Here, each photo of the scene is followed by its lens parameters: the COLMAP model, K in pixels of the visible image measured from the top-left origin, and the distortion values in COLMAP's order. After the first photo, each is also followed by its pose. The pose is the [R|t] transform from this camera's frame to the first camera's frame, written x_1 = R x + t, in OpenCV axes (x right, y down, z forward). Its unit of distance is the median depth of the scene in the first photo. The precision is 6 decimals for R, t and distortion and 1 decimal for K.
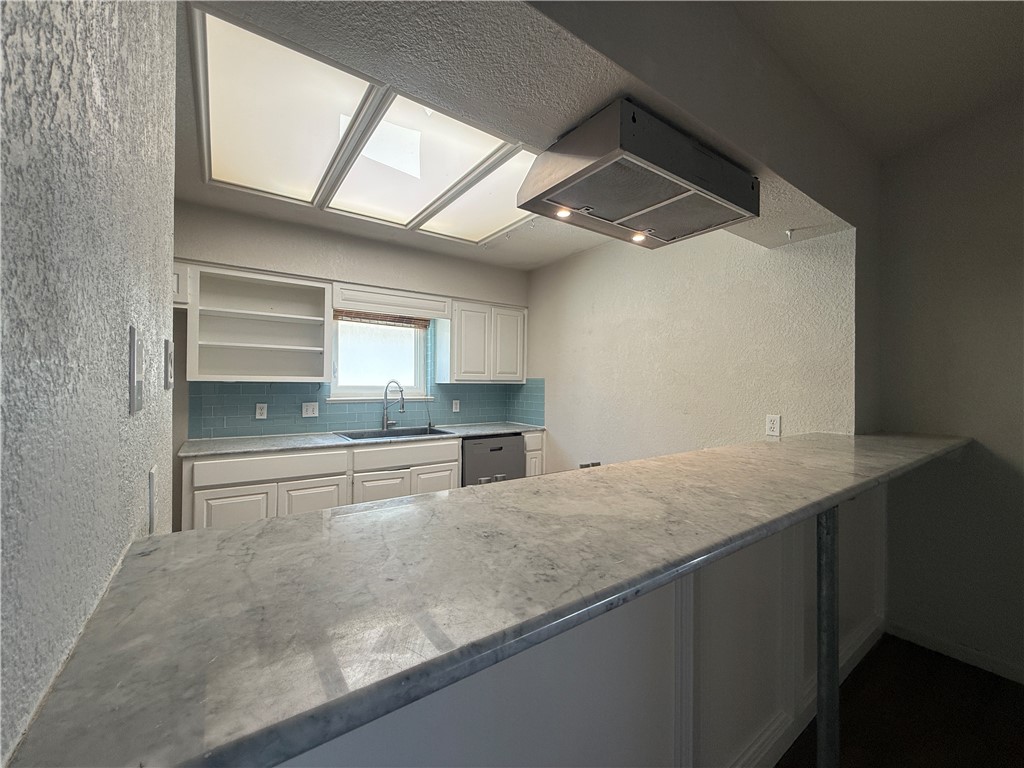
lens RADIAL K [[409.8, 0, 514.1], [0, 409.8, 383.4], [0, 0, 1]] dist [0.001039, 0.000095]
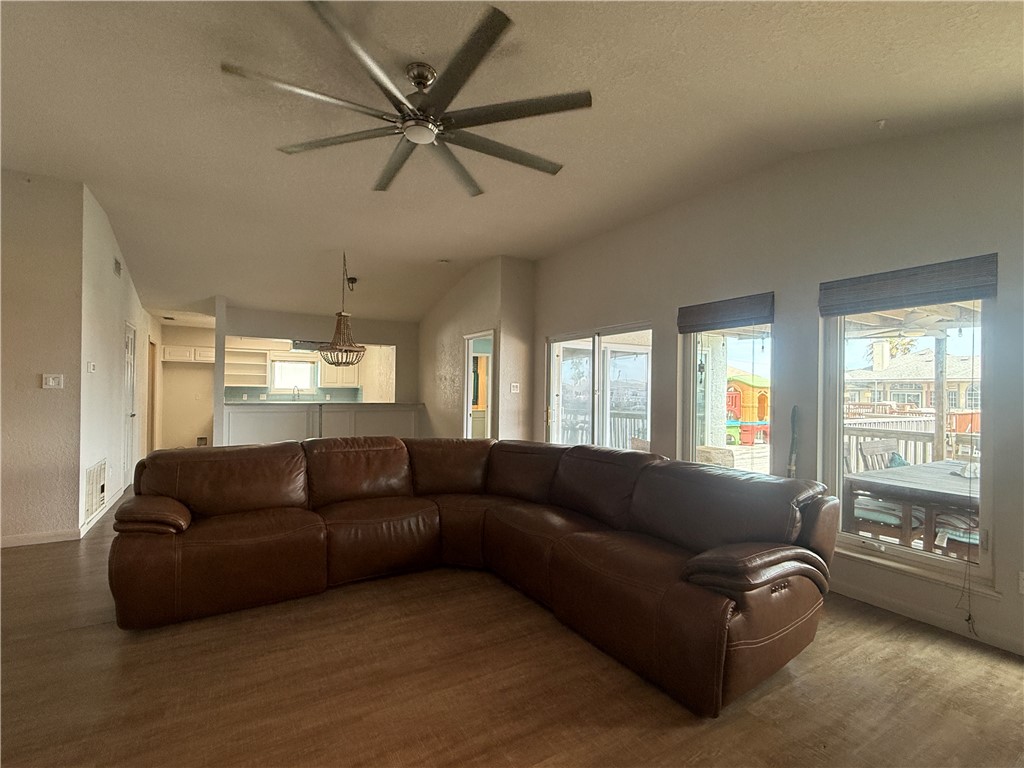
lens RADIAL K [[479.9, 0, 517.3], [0, 479.9, 388.4], [0, 0, 1]] dist [-0.001621, -0.000324]
pose [[0.996805, 0.008291, -0.079448, 1.355603], [-0.008223, 0.999965, 0.001188, -0.007048], [0.079455, -0.000531, 0.996838, -1.915330]]
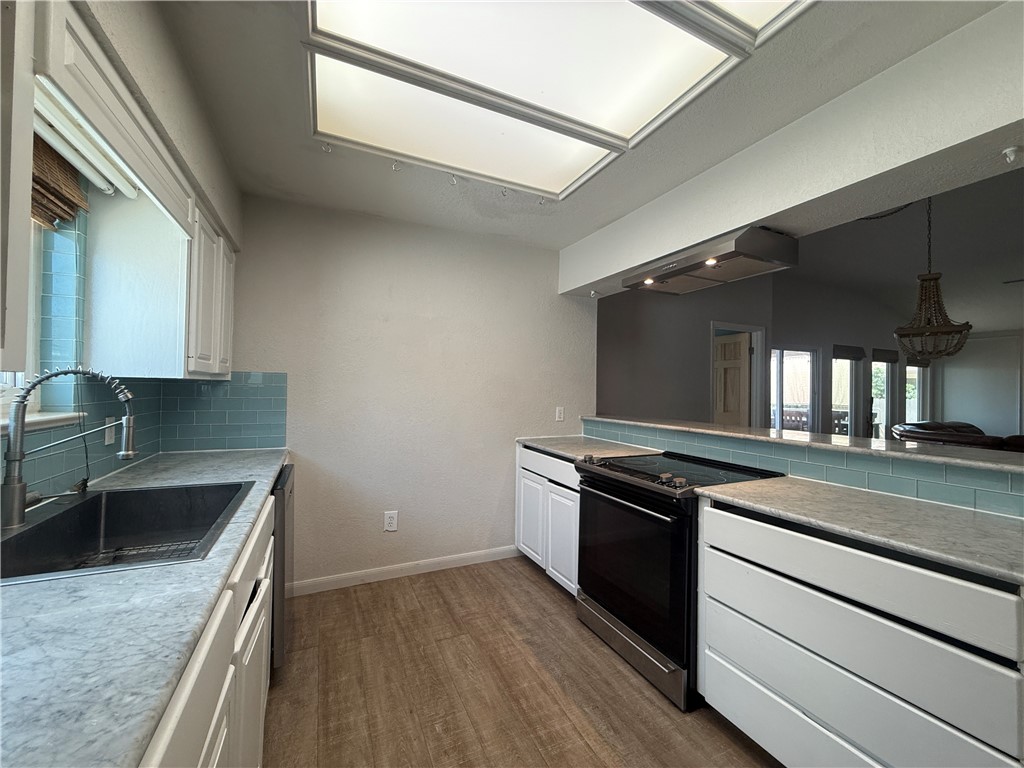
lens RADIAL K [[409.8, 0, 512.8], [0, 409.8, 383.2], [0, 0, 1]] dist [0.001039, 0.000095]
pose [[0.181275, 0.007246, 0.983406, -0.582361], [-0.018355, 0.999824, -0.003984, 0.000028], [-0.983261, -0.017328, 0.181376, 0.612310]]
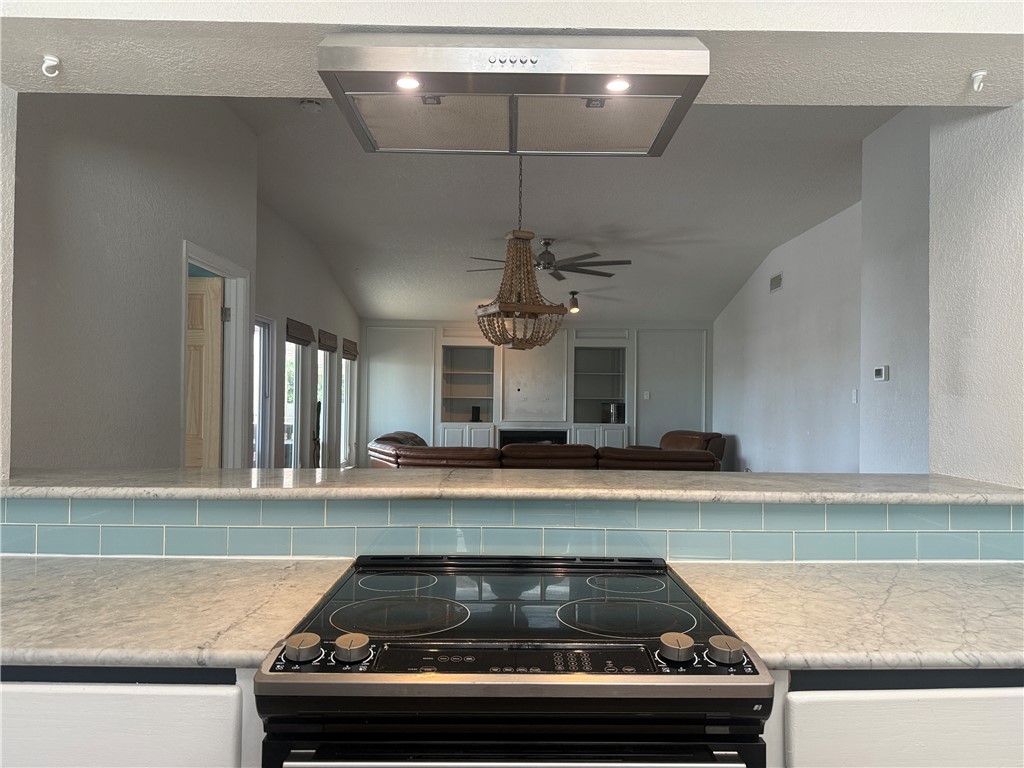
lens RADIAL K [[718.0, 0, 518.9], [0, 718.0, 386.9], [0, 0, 1]] dist [0.027663, -0.035045]
pose [[-0.820248, -0.006978, 0.571965, -0.148355], [-0.020143, 0.999658, -0.016691, 0.005621], [-0.571653, -0.025212, -0.820108, 0.824947]]
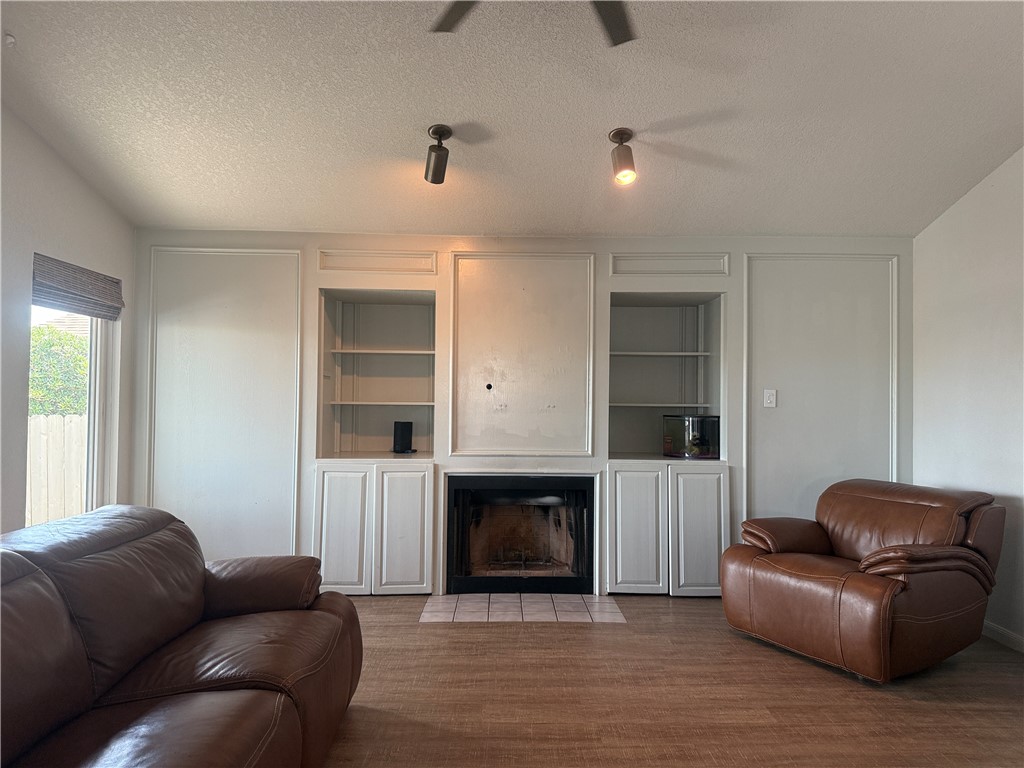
lens RADIAL K [[718.0, 0, 506.9], [0, 718.0, 392.1], [0, 0, 1]] dist [0.027663, -0.035045]
pose [[-0.814320, -0.006829, 0.580376, 0.837372], [-0.020052, 0.999665, -0.016372, -0.000444], [-0.580070, -0.024970, -0.814184, -0.681728]]
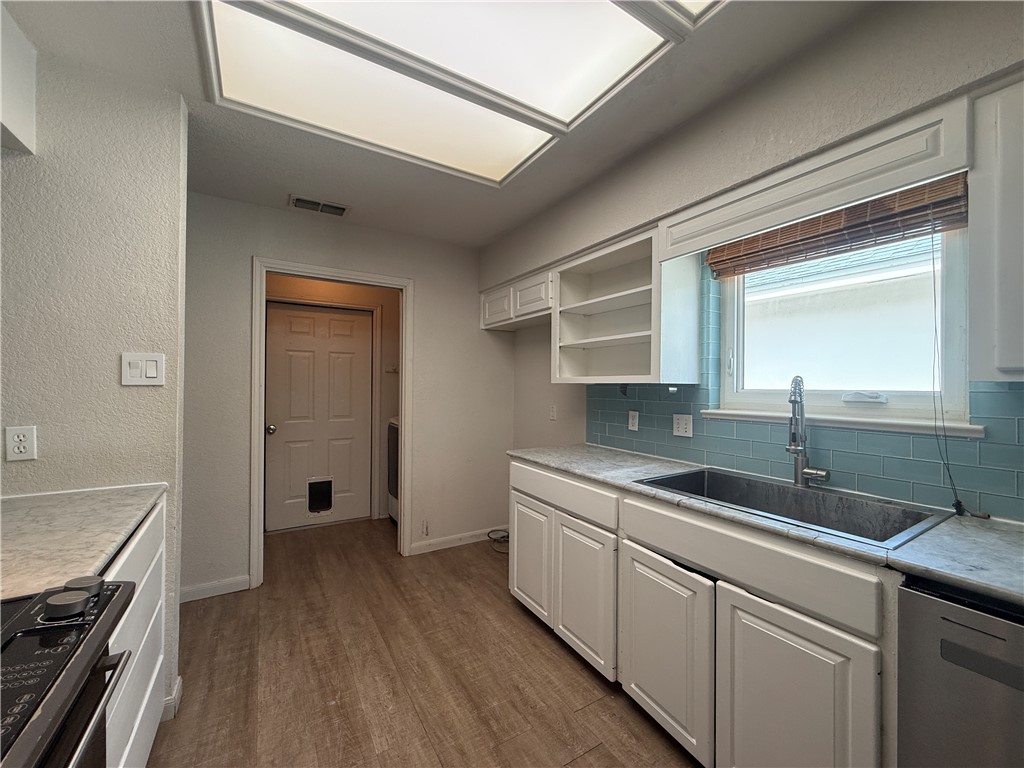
lens RADIAL K [[409.8, 0, 512.1], [0, 409.8, 382.8], [0, 0, 1]] dist [0.001039, 0.000095]
pose [[-0.067531, -0.014841, -0.997607, 0.176153], [-0.004442, 0.999884, -0.014574, 0.006441], [0.997707, 0.003447, -0.067589, 0.750953]]
